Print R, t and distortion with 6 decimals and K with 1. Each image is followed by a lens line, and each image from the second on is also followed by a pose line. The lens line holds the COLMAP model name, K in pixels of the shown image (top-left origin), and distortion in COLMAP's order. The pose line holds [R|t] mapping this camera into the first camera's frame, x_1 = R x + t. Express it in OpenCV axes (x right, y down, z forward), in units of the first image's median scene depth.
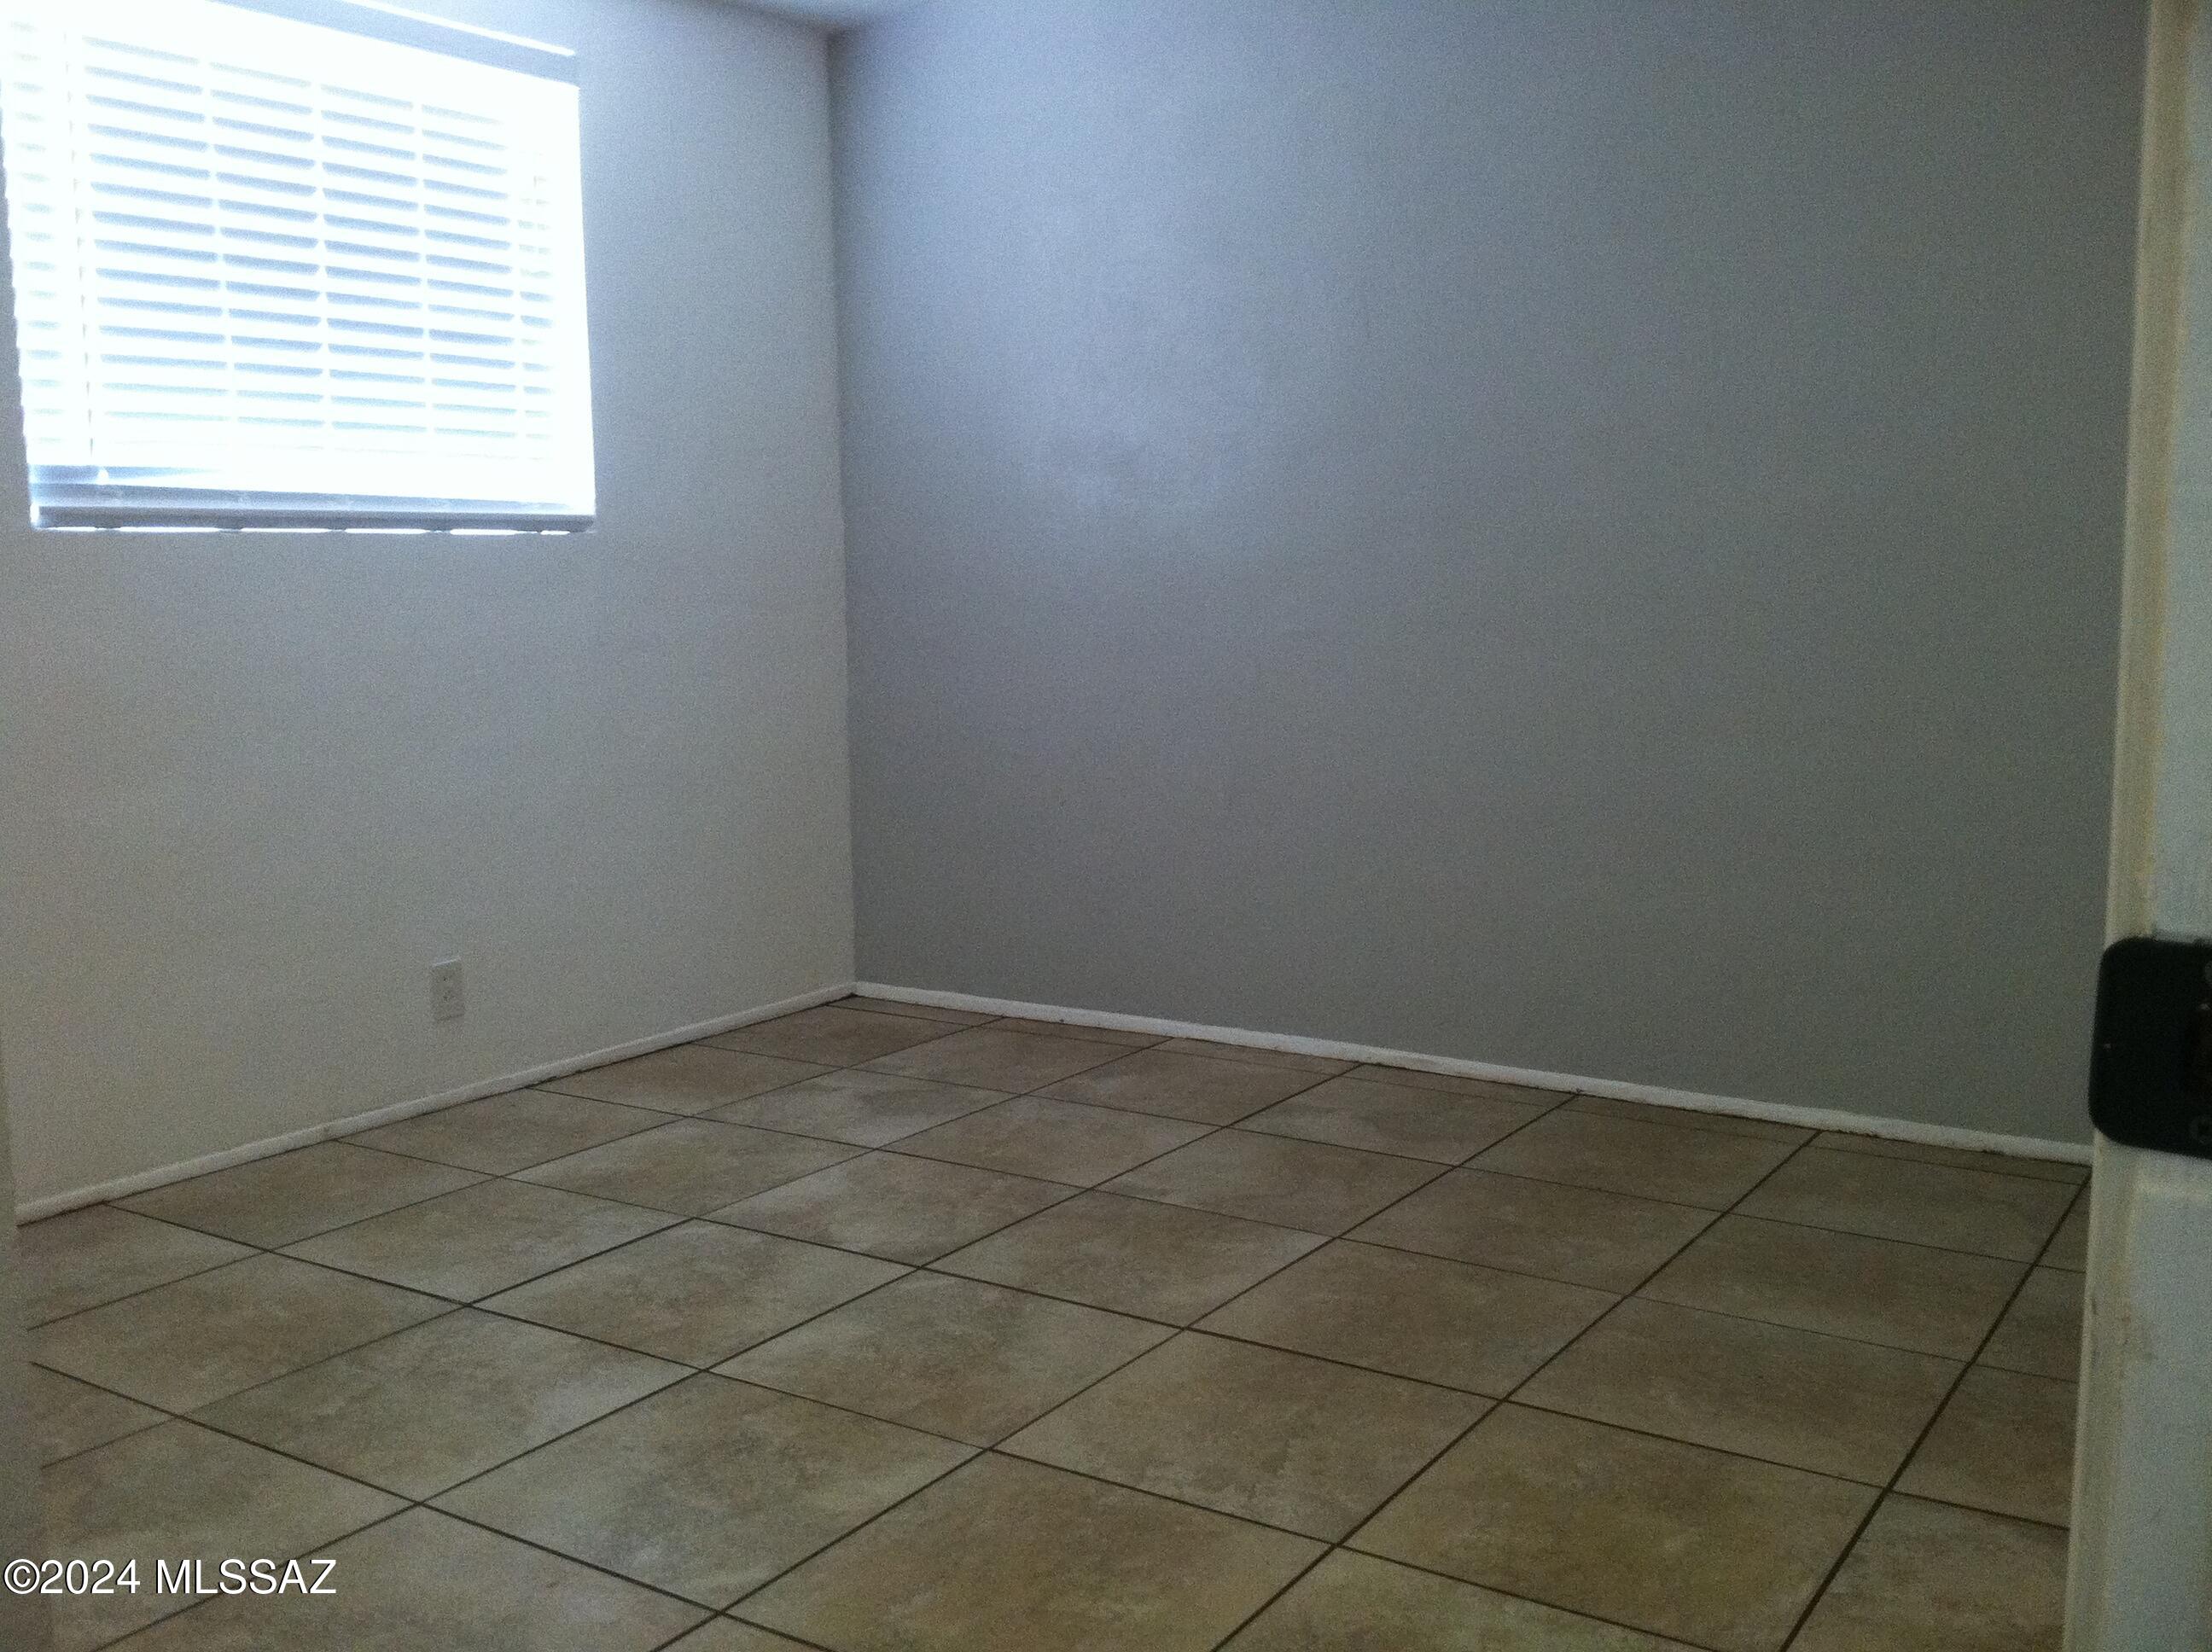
lens RADIAL K [[2105.1, 0, 1106.0], [0, 2105.1, 826.0], [0, 0, 1]] dist [0.105401, -0.330338]
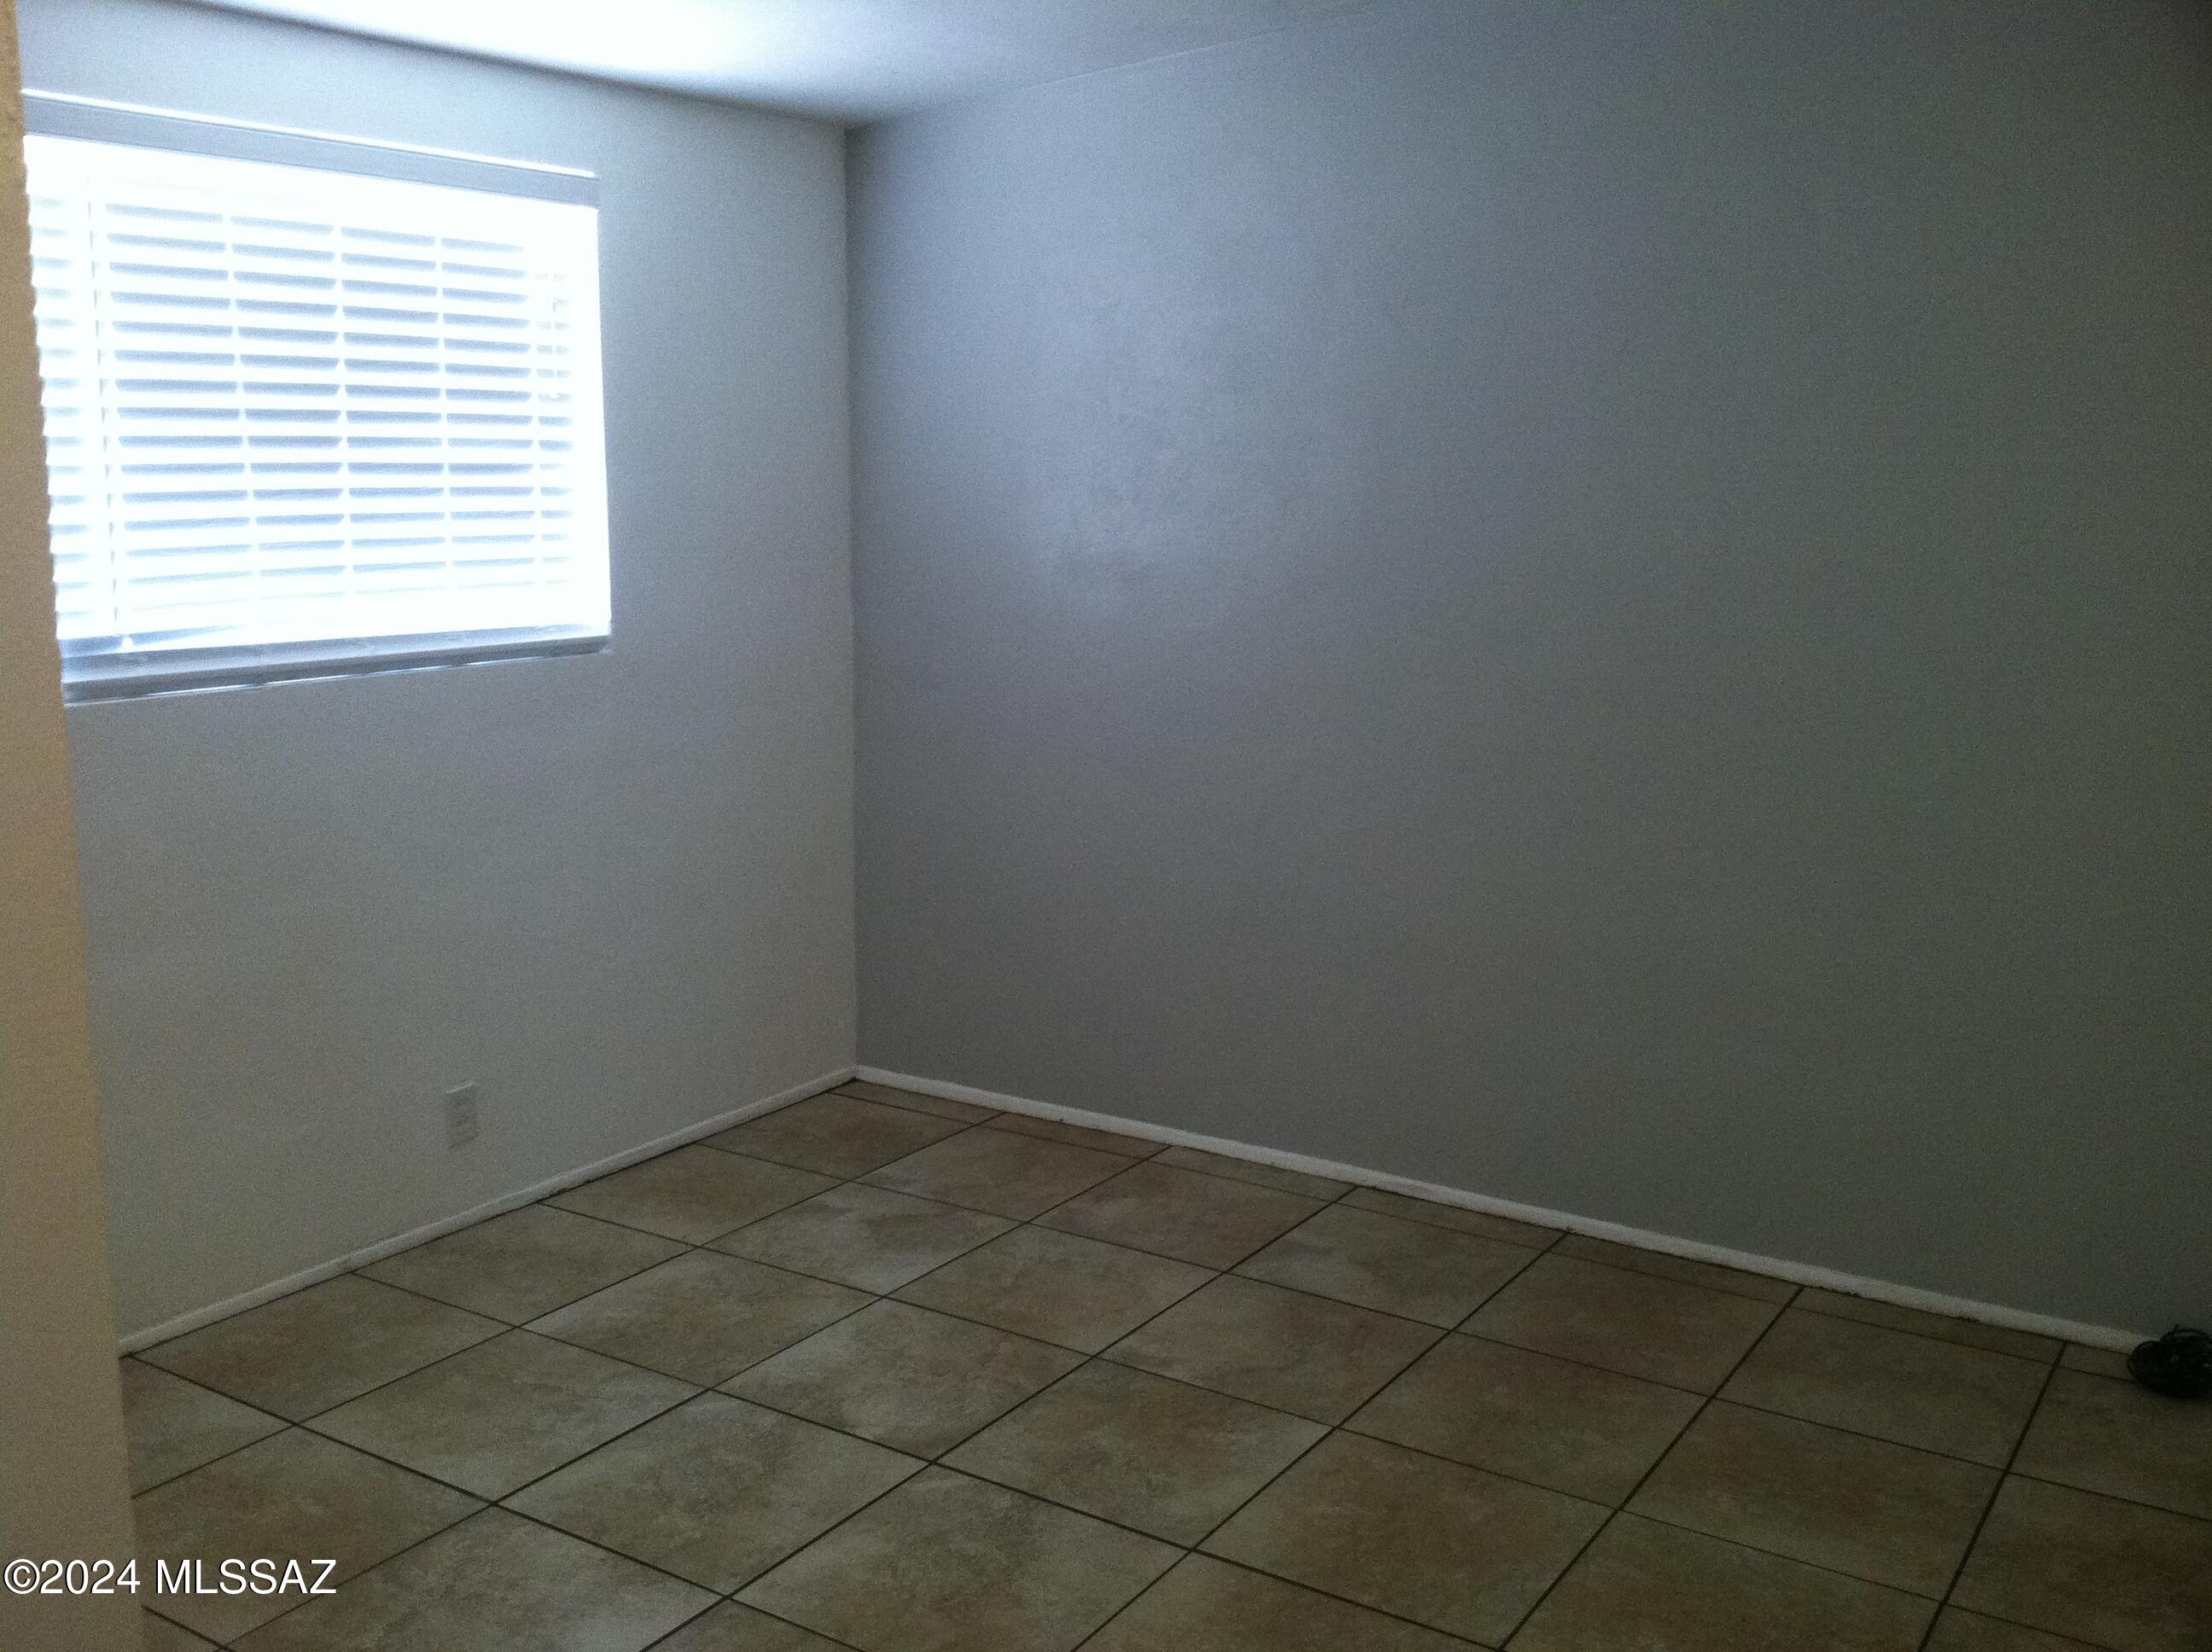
lens RADIAL K [[2105.1, 0, 1106.0], [0, 2105.1, 826.0], [0, 0, 1]] dist [0.105401, -0.330338]
pose [[0.999691, 0.021380, 0.012660, -0.019653], [-0.021993, 0.998483, 0.050476, -0.130246], [-0.011562, -0.050739, 0.998645, -0.011890]]
